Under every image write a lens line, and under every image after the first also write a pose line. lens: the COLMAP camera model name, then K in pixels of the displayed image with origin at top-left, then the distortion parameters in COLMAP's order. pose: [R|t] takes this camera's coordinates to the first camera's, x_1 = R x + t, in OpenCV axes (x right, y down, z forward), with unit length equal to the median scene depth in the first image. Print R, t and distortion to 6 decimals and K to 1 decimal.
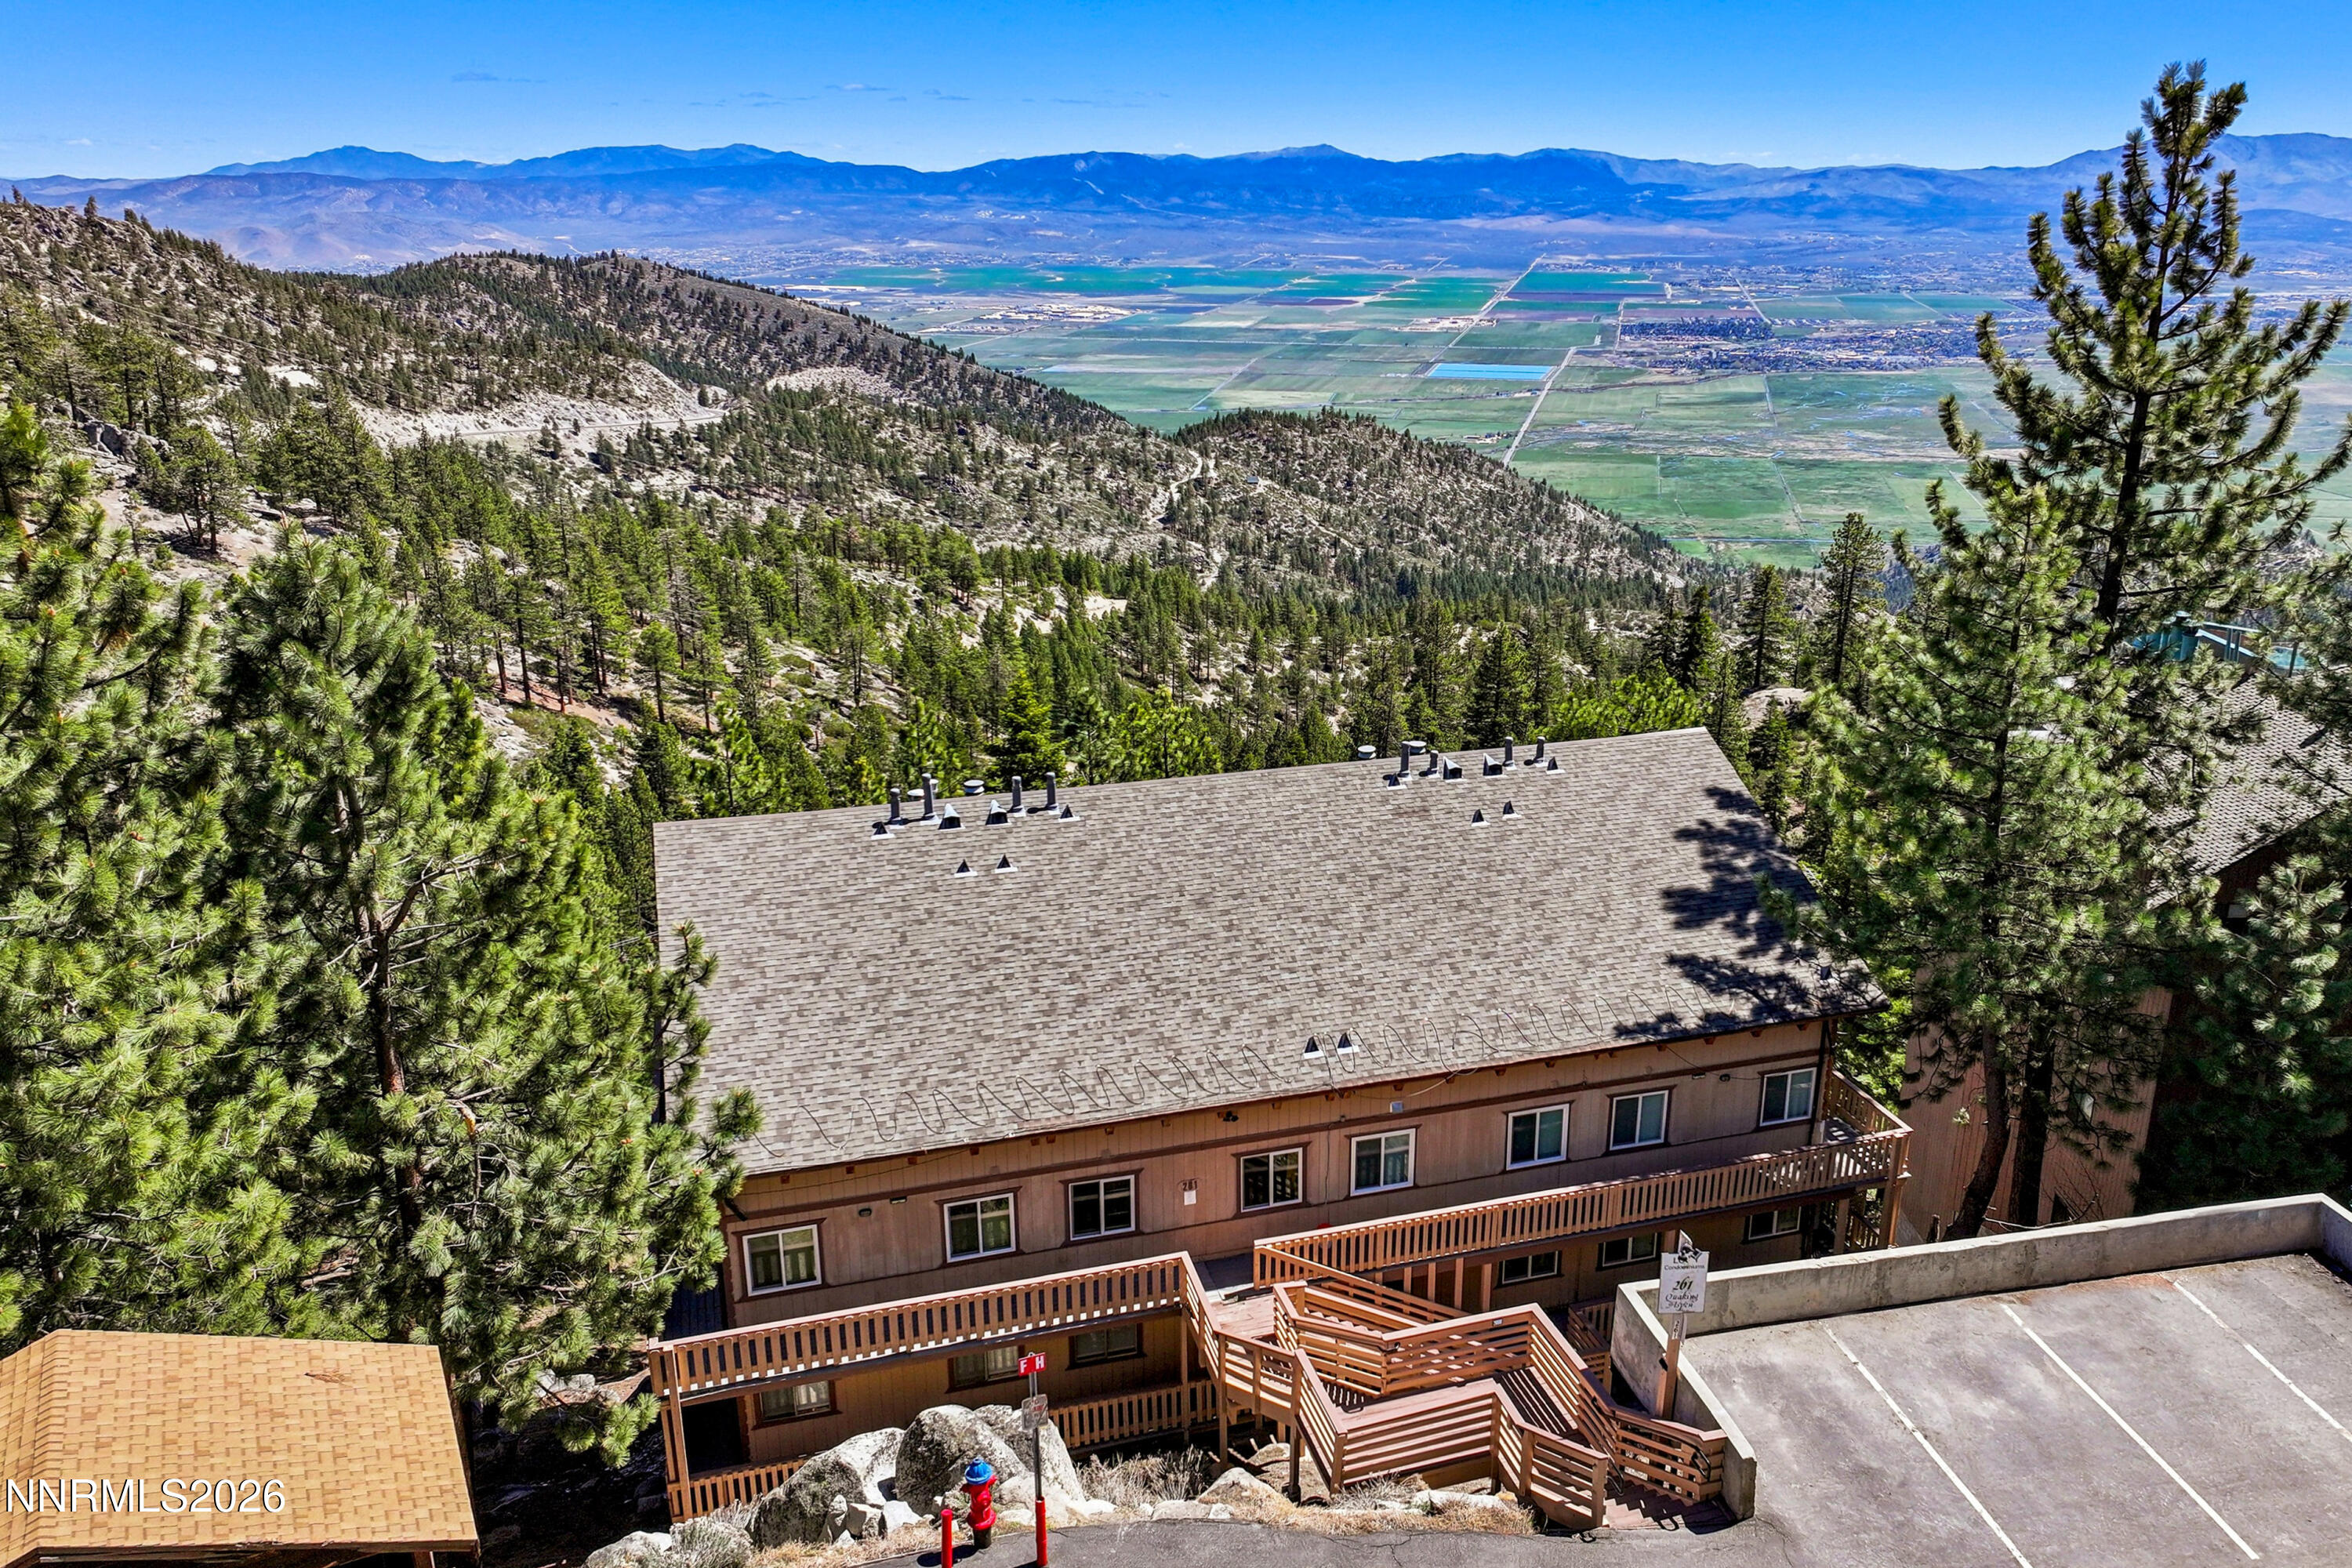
lens RADIAL K [[1731.5, 0, 1184.8], [0, 1731.5, 707.0], [0, 0, 1]] dist [0.015968, 0.004720]
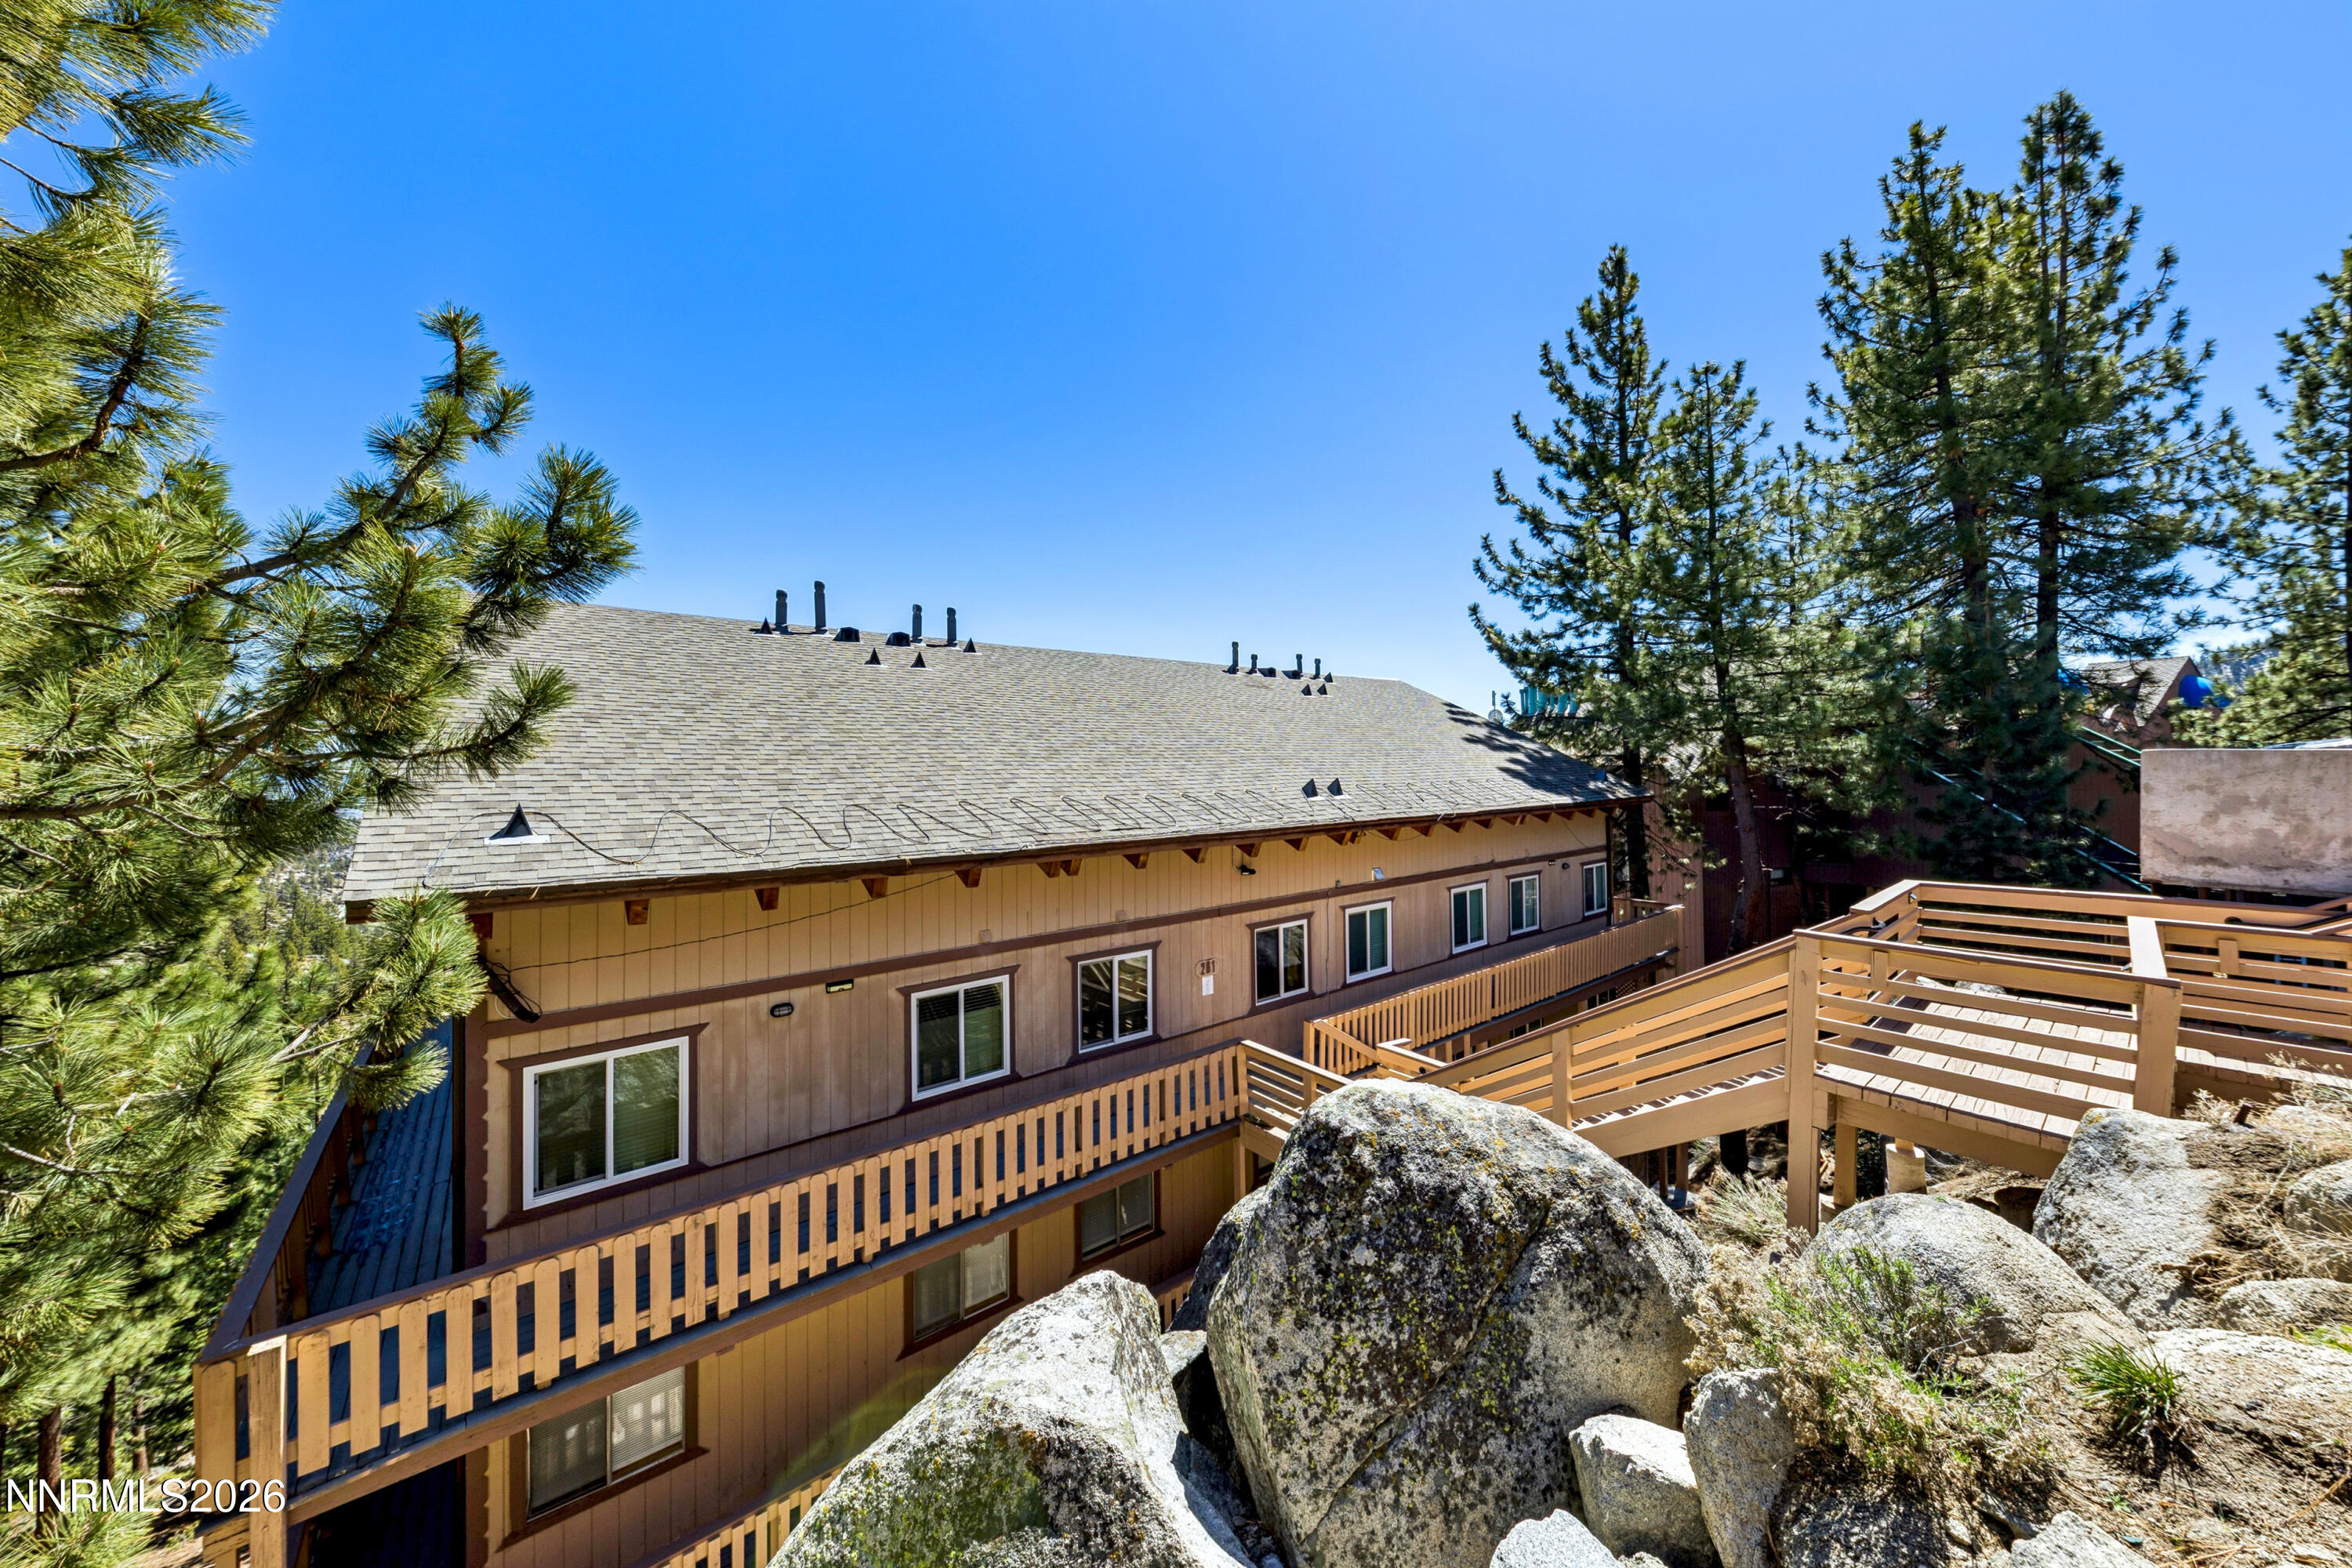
lens RADIAL K [[815.0, 0, 1188.9], [0, 815.0, 772.2], [0, 0, 1]] dist [0.006441, -0.000020]
pose [[0.909259, -0.007309, 0.416166, -0.163150], [0.149685, 0.938696, -0.310554, 0.304423], [-0.388383, 0.344668, 0.854612, 0.636290]]
